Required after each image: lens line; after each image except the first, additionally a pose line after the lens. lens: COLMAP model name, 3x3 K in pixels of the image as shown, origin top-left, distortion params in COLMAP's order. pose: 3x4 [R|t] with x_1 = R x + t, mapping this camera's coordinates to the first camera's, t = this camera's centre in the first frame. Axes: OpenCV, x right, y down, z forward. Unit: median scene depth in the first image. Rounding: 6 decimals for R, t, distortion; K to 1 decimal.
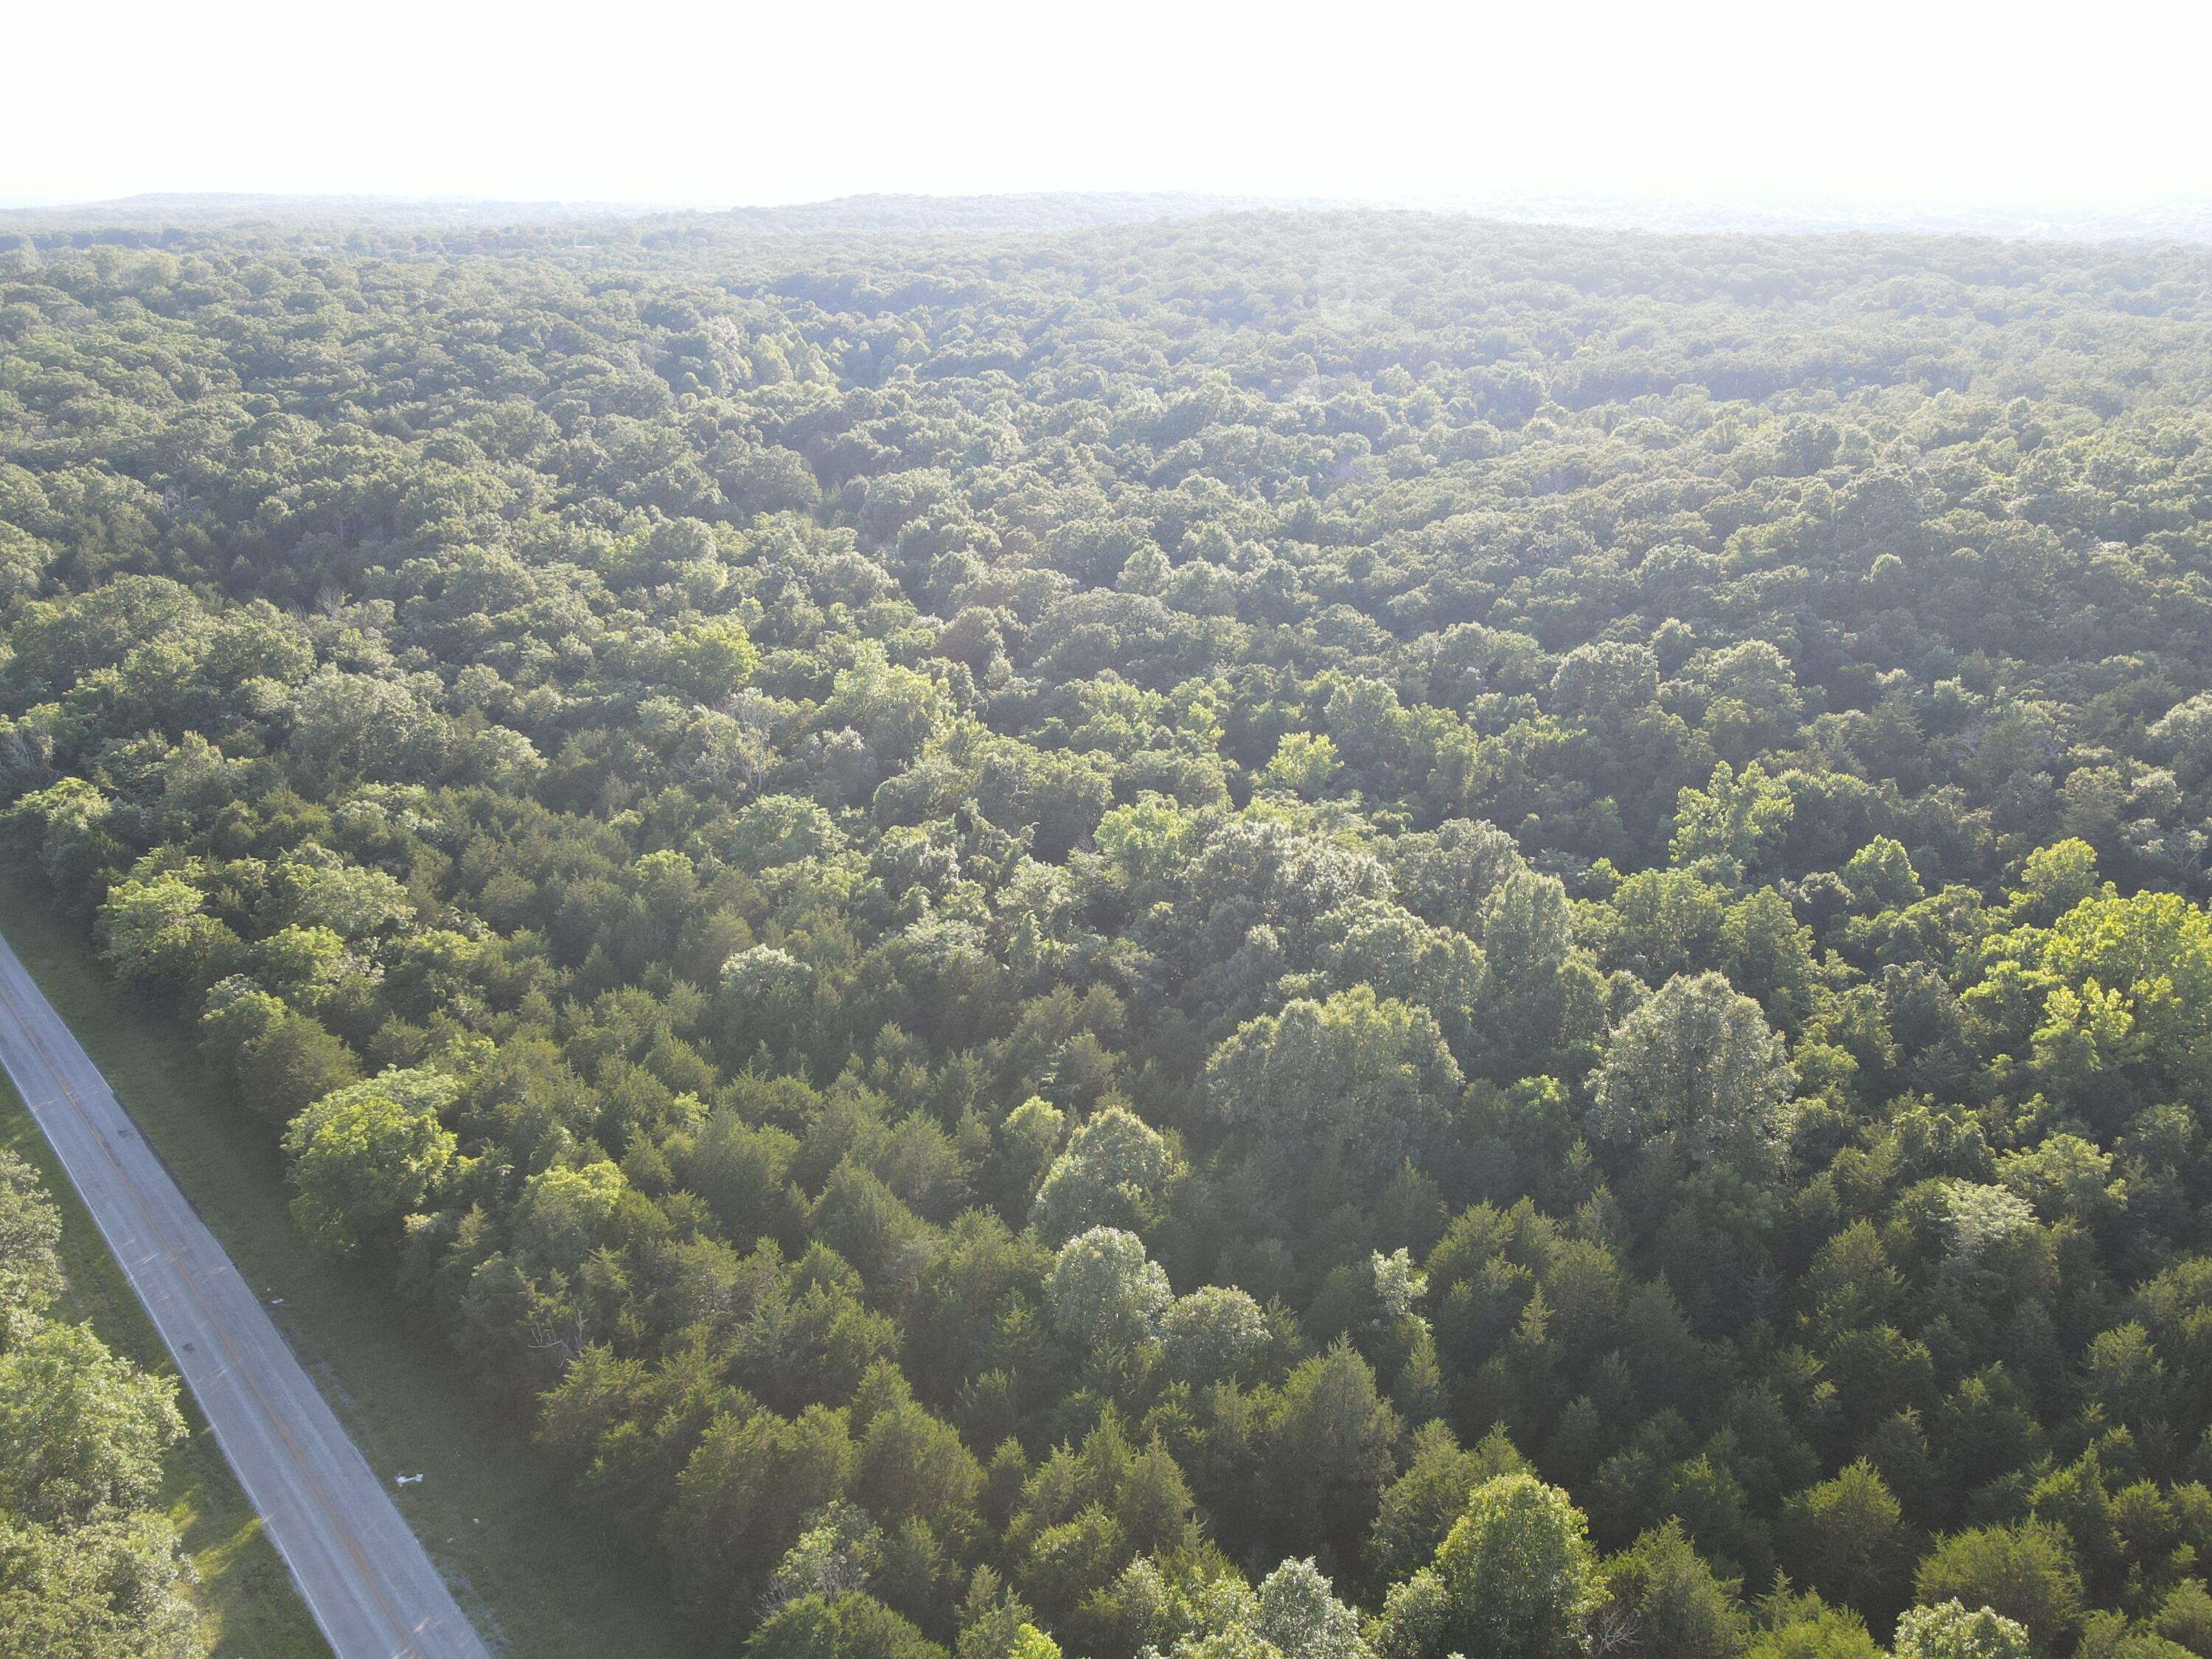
lens RADIAL K [[1622.3, 0, 1105.2], [0, 1622.3, 833.3], [0, 0, 1]] dist [-0.009842, 0.043355]
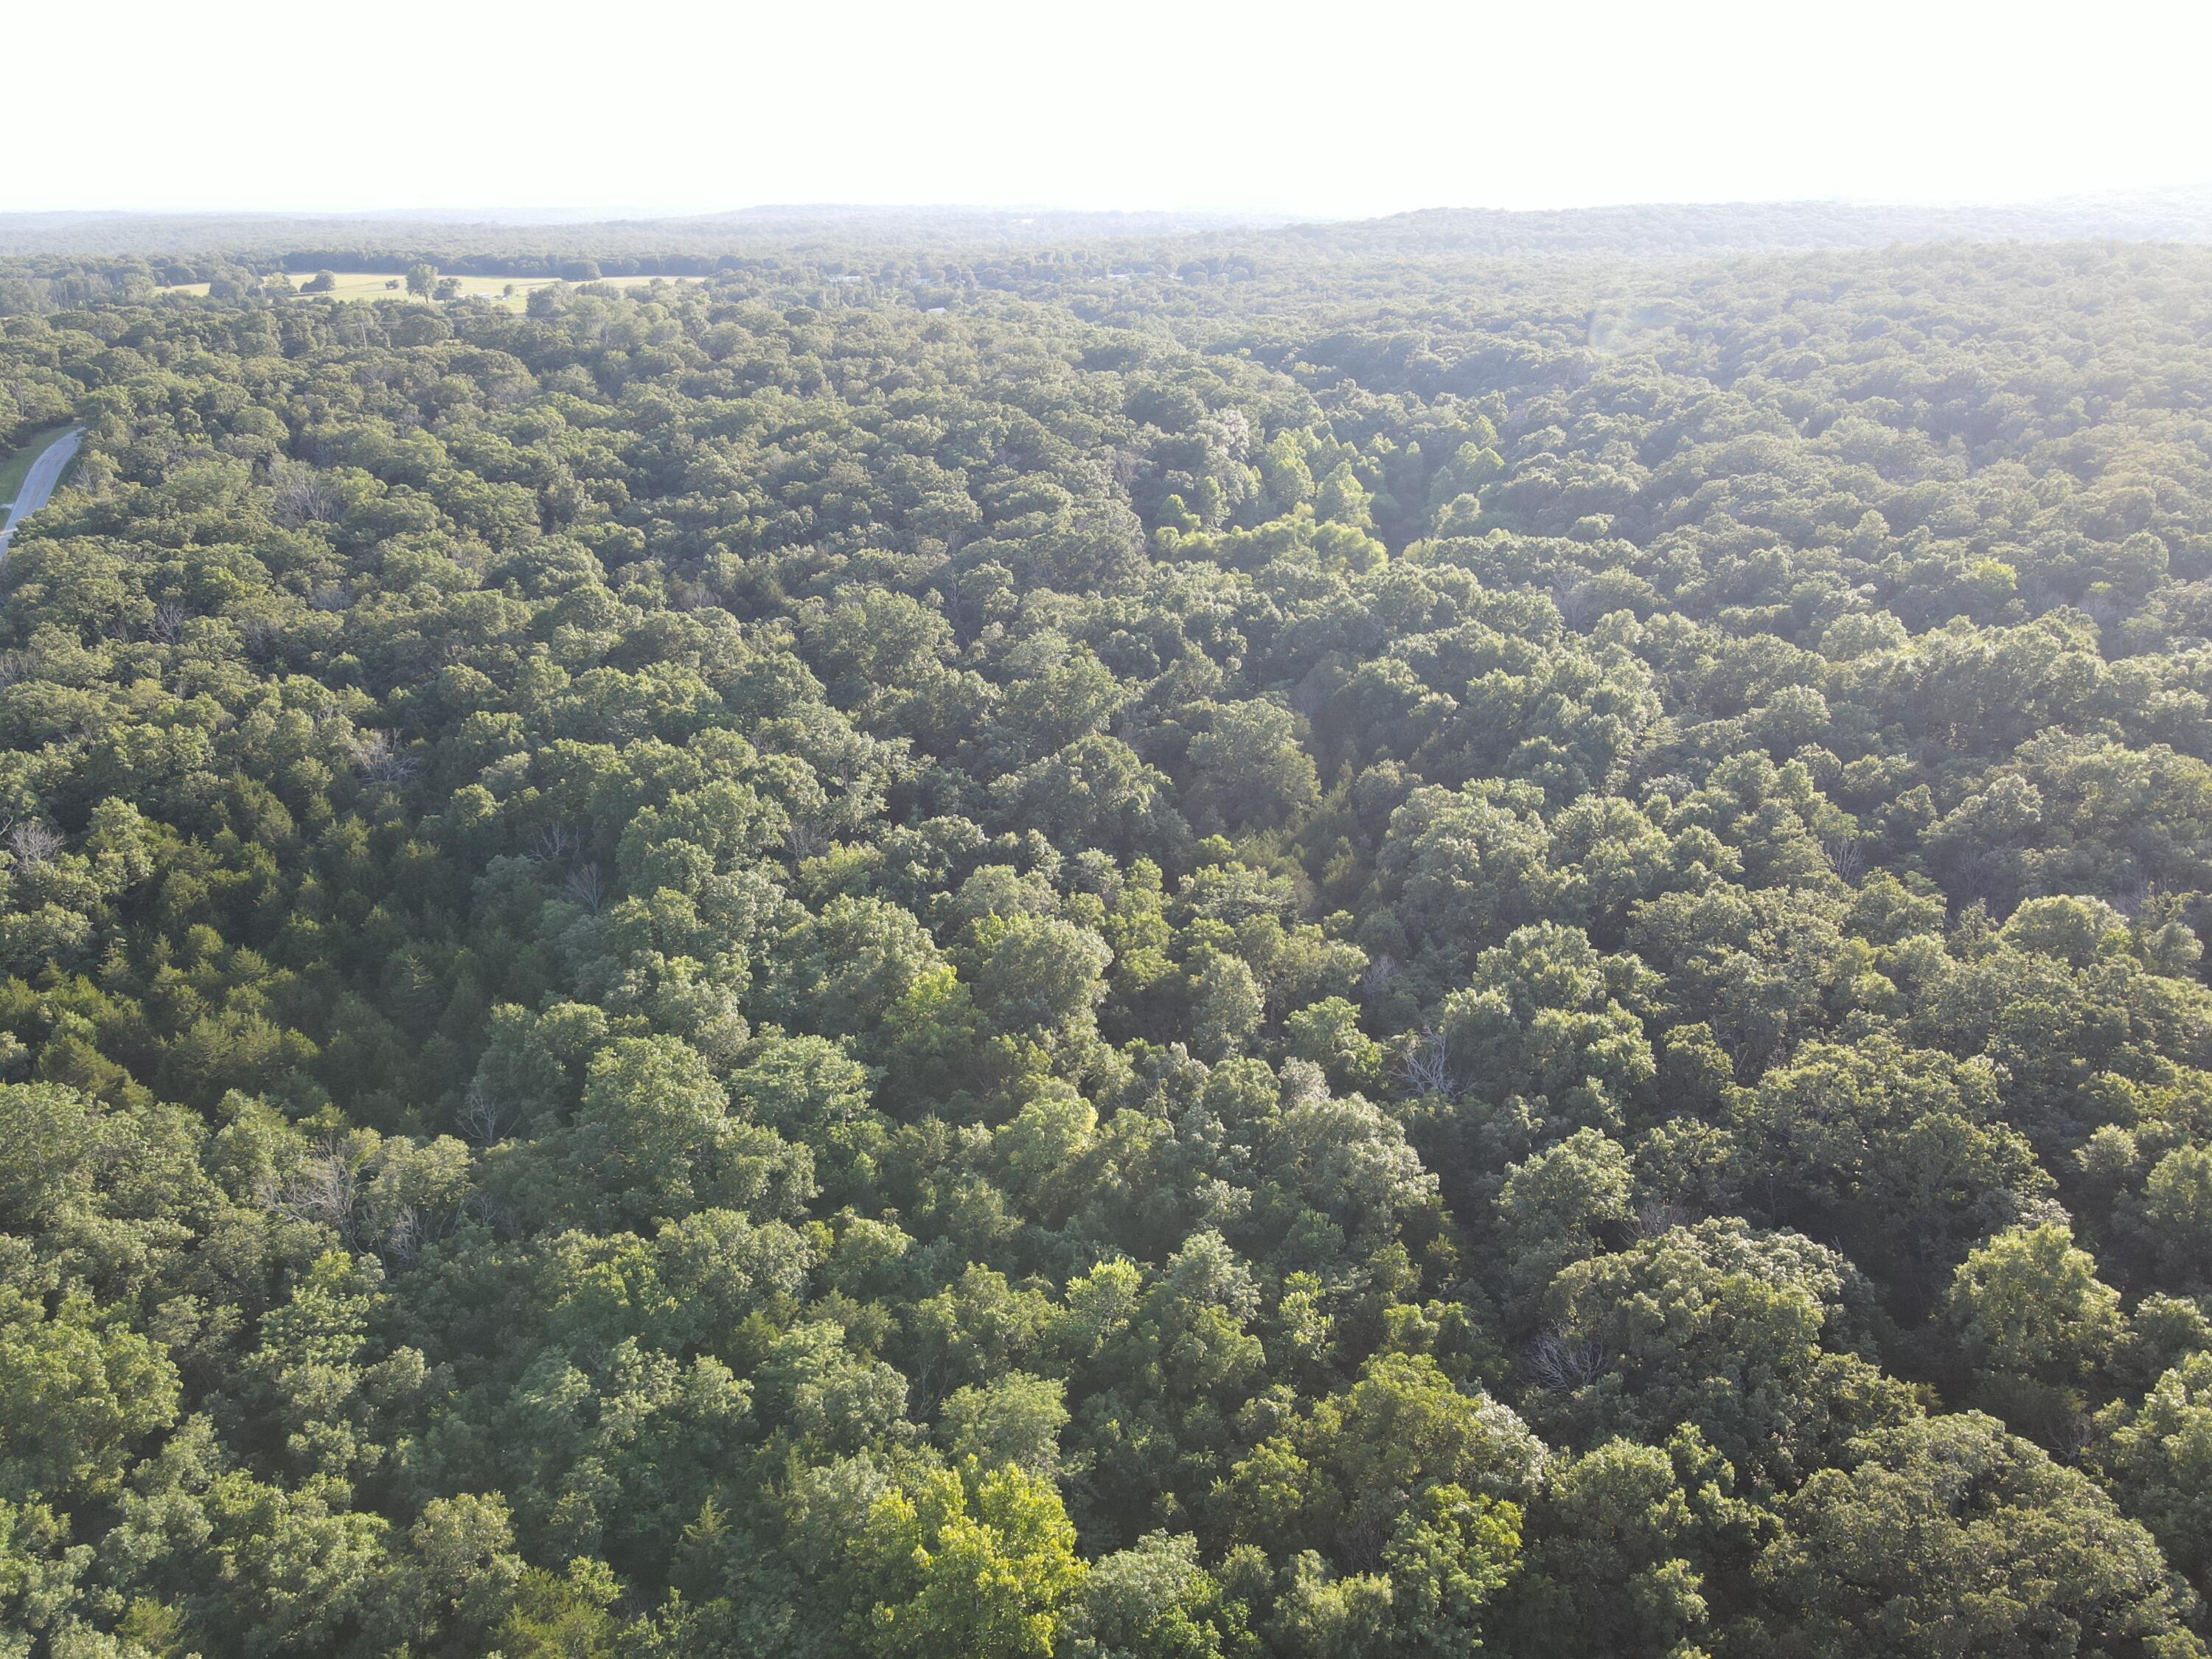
lens RADIAL K [[1622.3, 0, 1105.2], [0, 1622.3, 833.3], [0, 0, 1]] dist [-0.009842, 0.043355]
pose [[0.949198, 0.110966, -0.294465, -0.049012], [-0.110947, 0.993684, 0.016827, -0.136317], [0.294472, 0.016698, 0.955514, 0.275953]]
